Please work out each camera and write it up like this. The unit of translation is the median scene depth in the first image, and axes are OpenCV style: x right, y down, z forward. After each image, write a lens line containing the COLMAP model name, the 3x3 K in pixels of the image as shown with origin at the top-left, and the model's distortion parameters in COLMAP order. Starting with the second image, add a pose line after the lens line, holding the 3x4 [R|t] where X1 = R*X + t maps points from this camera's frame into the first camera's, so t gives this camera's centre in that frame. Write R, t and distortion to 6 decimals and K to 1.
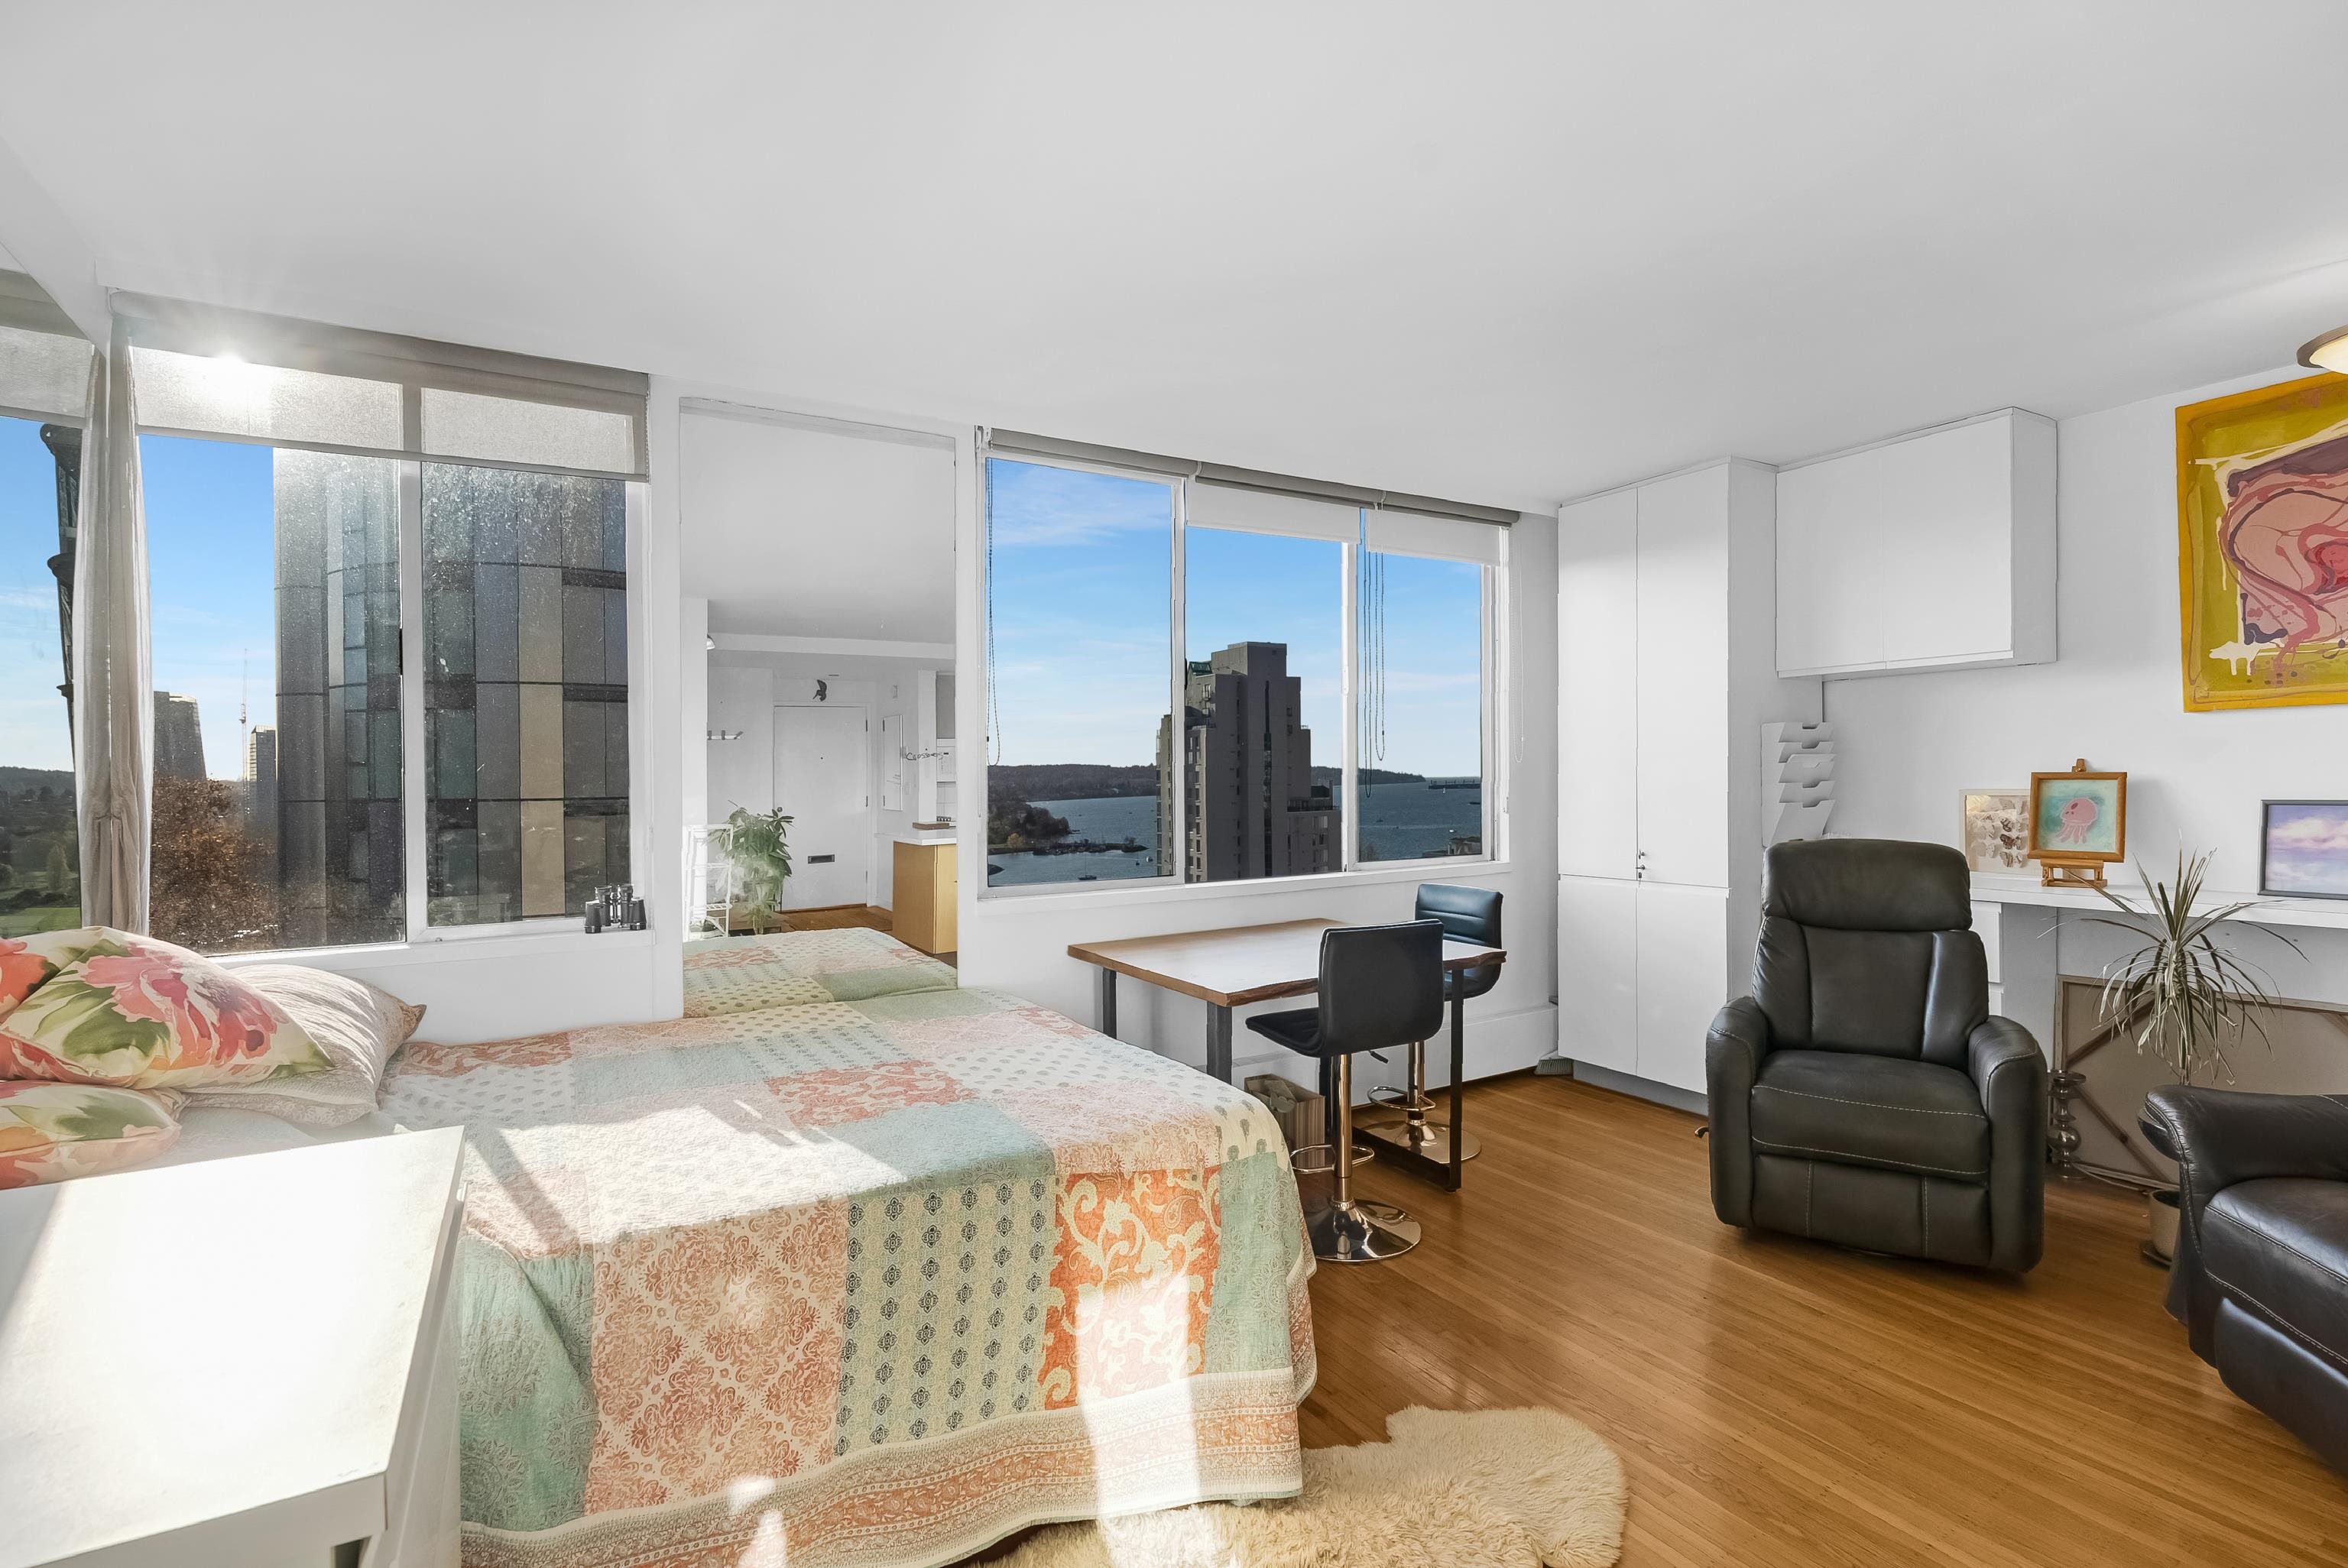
lens RADIAL K [[1095.2, 0, 1194.6], [0, 1095.2, 798.6], [0, 0, 1]] dist [-0.001630, 0.000163]
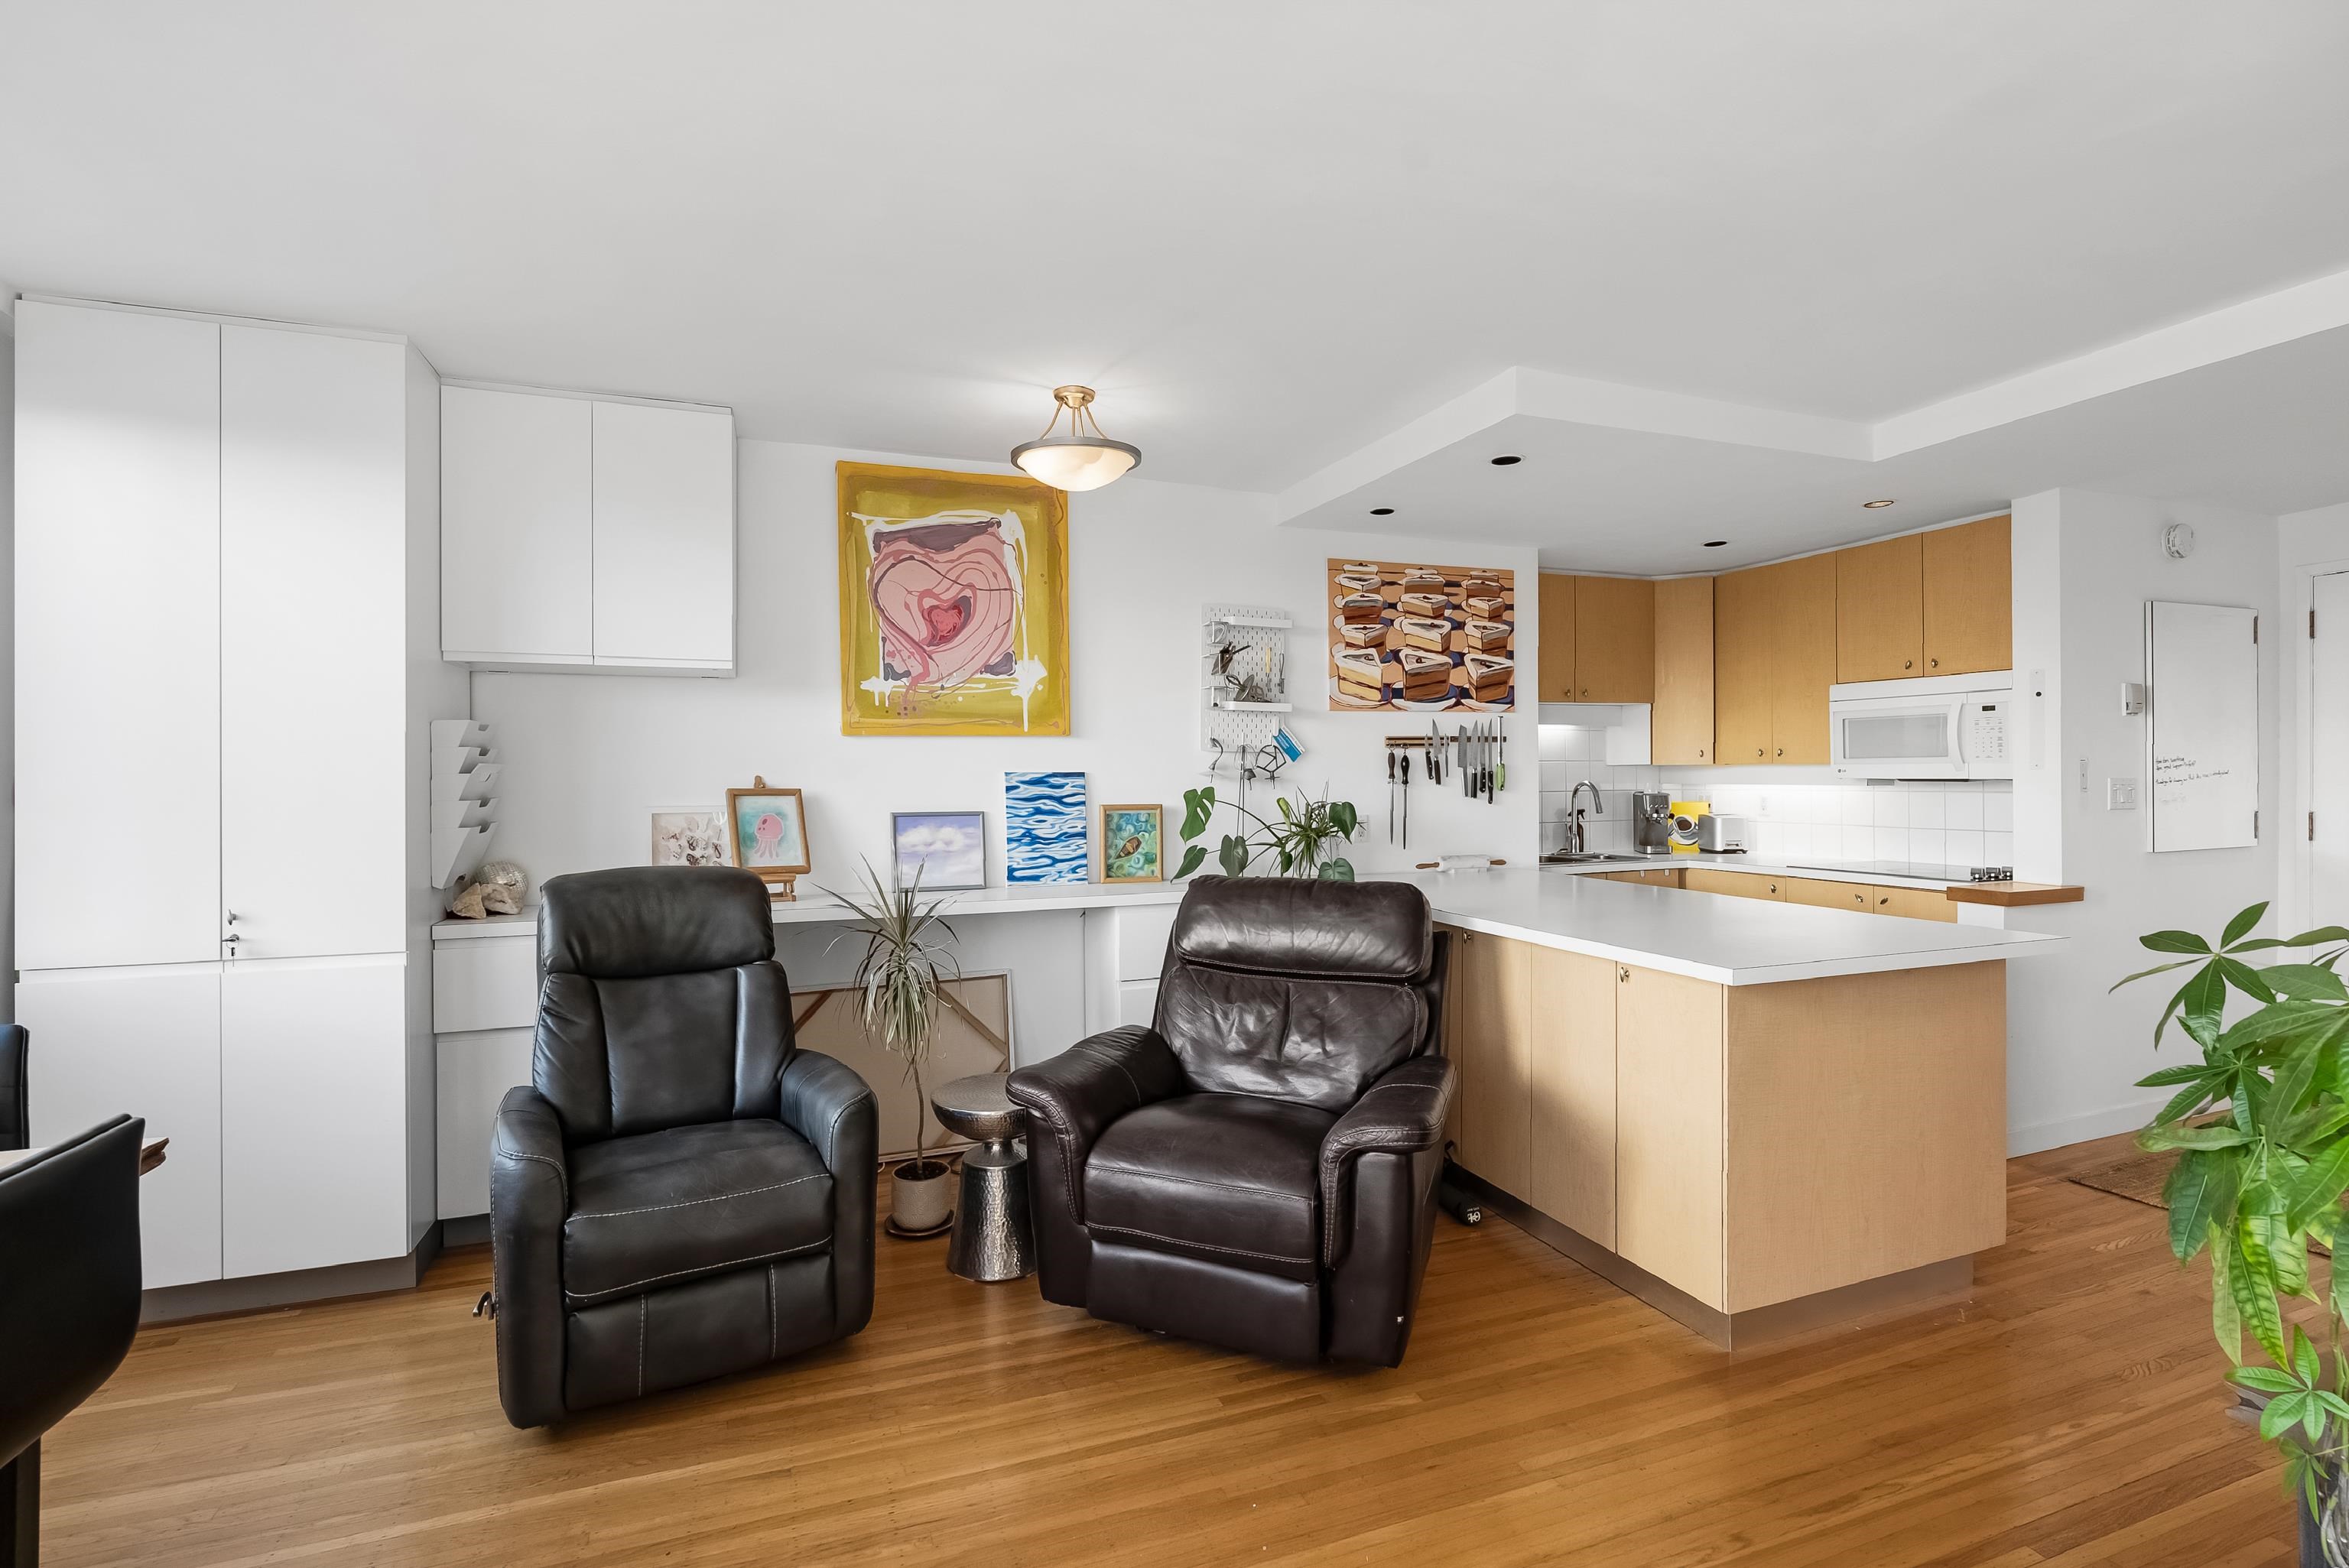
lens RADIAL K [[1094.7, 0, 1174.5], [0, 1094.7, 784.0], [0, 0, 1]] dist [0.003540, 0.000941]
pose [[0.188589, 0.010290, 0.982002, -0.134396], [0.019467, 0.999709, -0.014214, -0.007274], [-0.981863, 0.021797, 0.188334, 0.484761]]
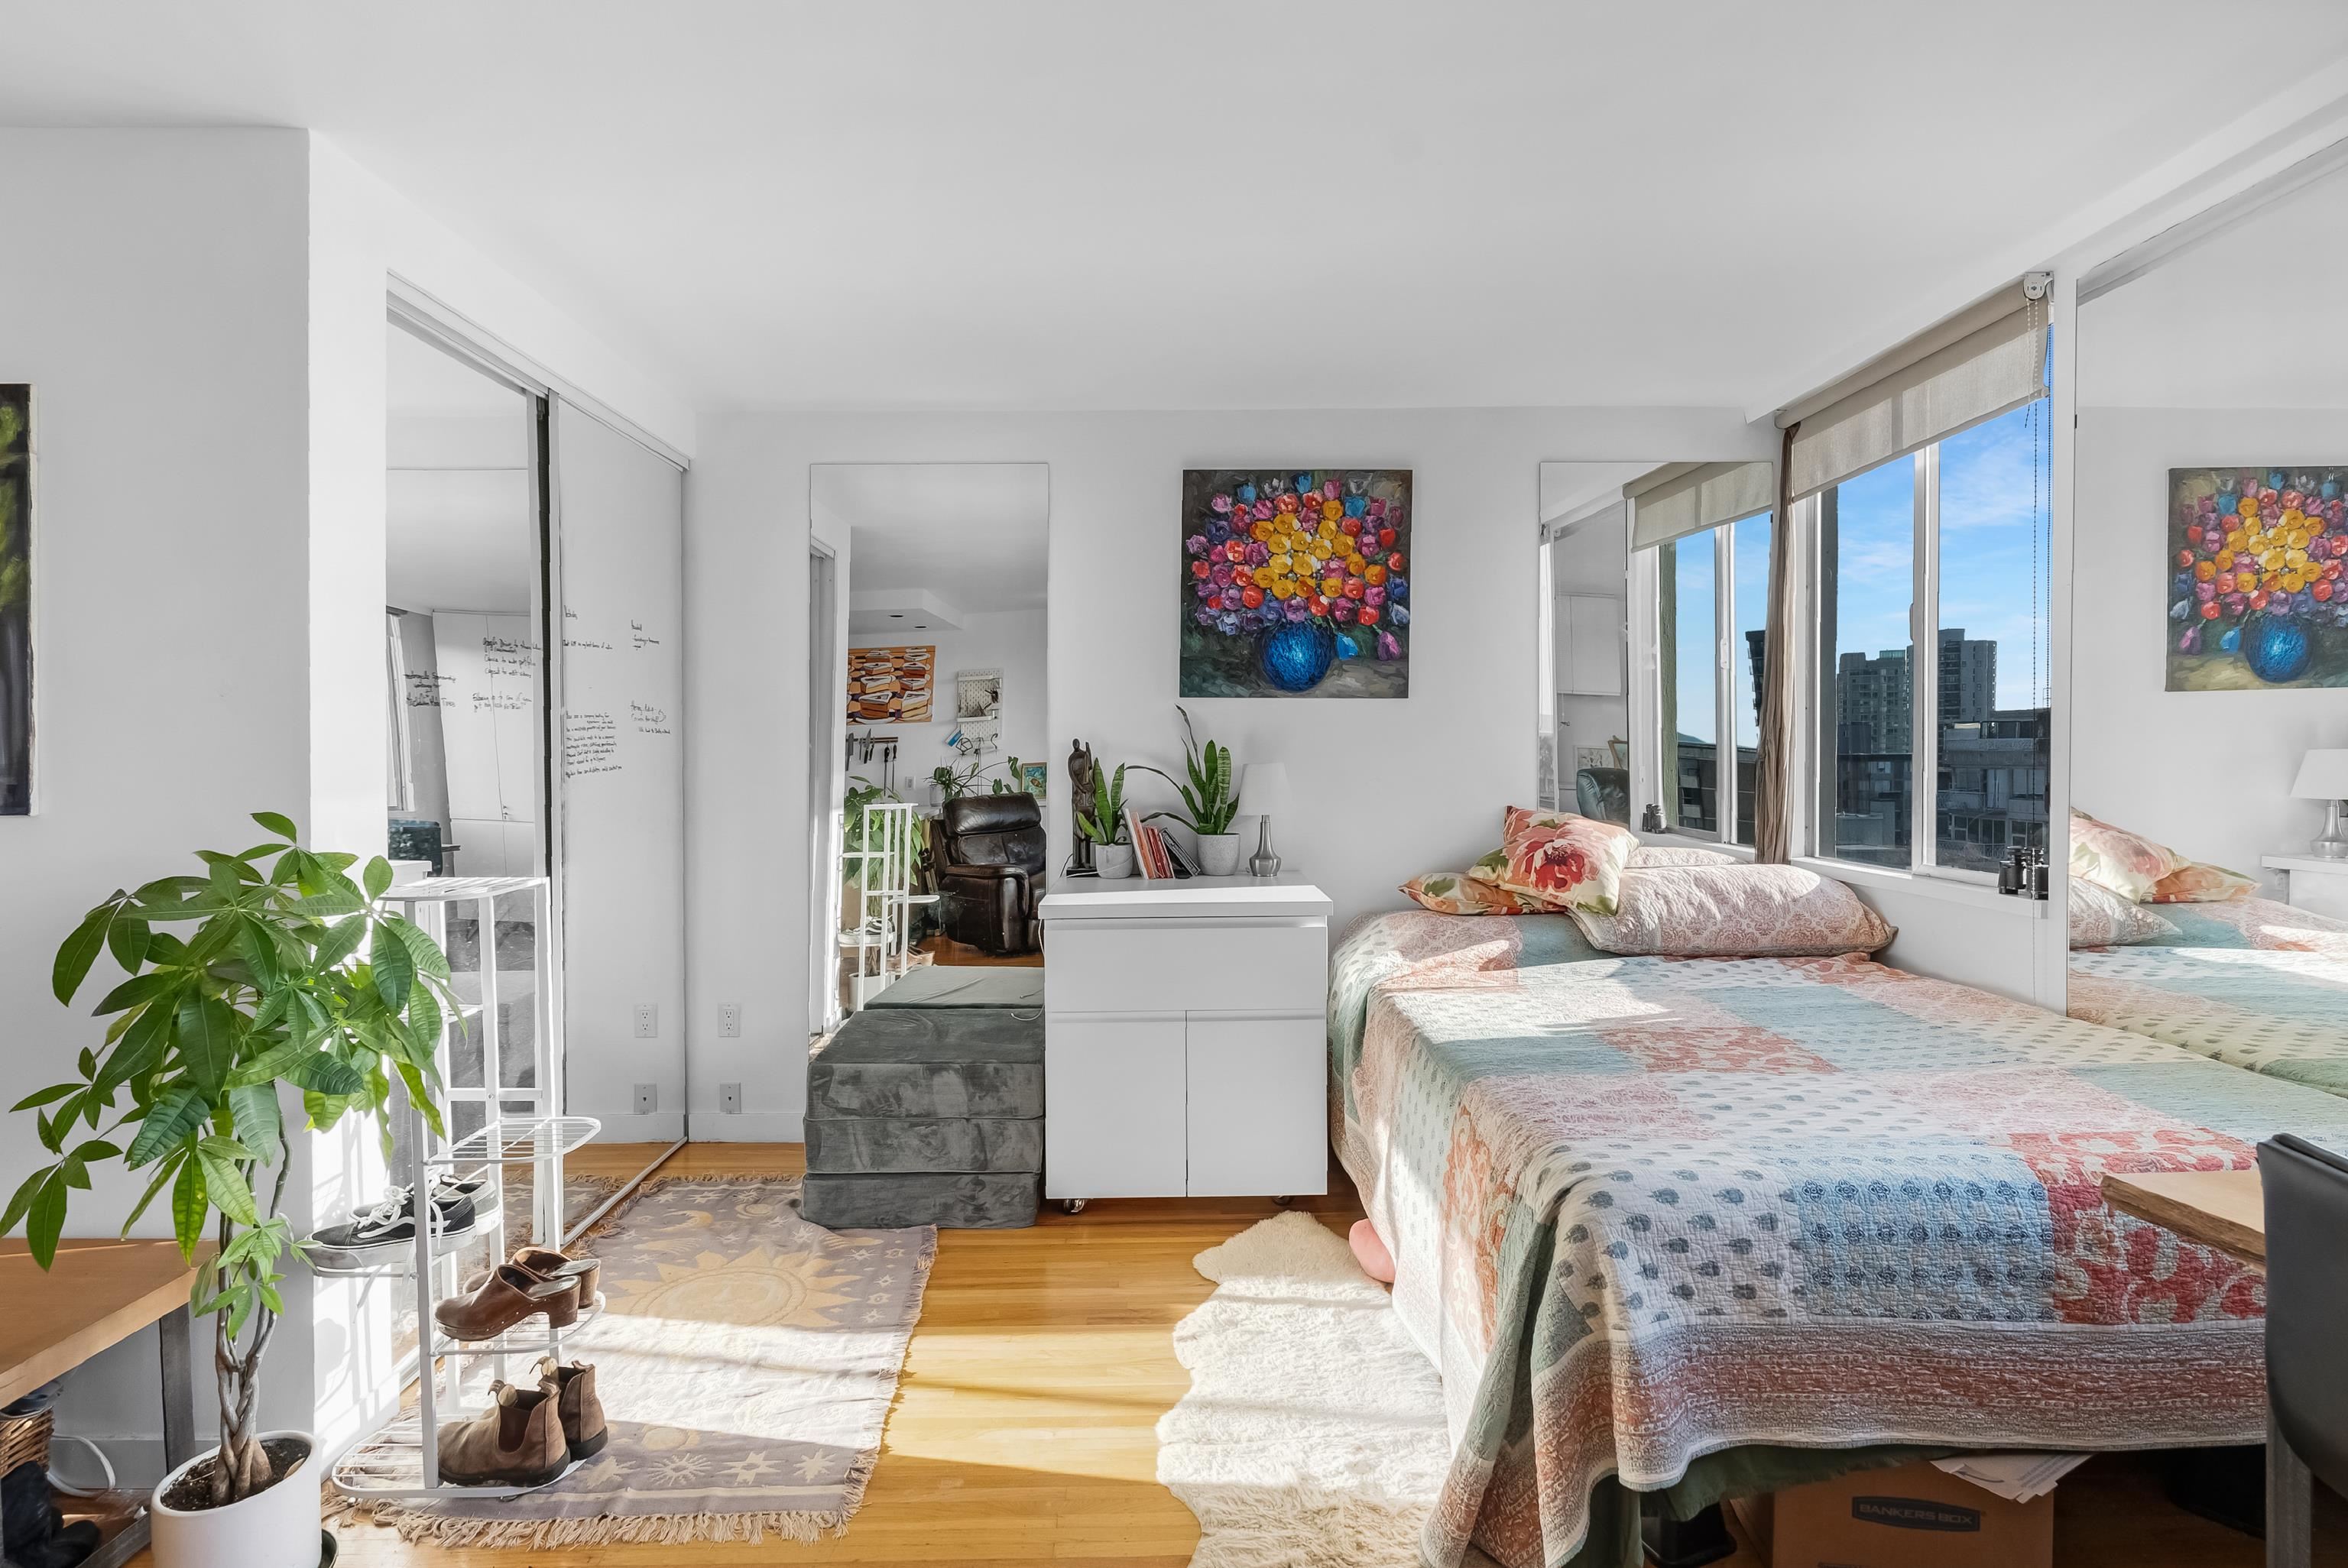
lens RADIAL K [[1100.6, 0, 1138.9], [0, 1100.6, 760.9], [0, 0, 1]] dist [-0.002641, -0.000041]
pose [[-0.524033, 0.027040, -0.851269, 0.600974], [0.002493, 0.999540, 0.030216, -0.021618], [0.851694, 0.013712, -0.523859, 0.790541]]
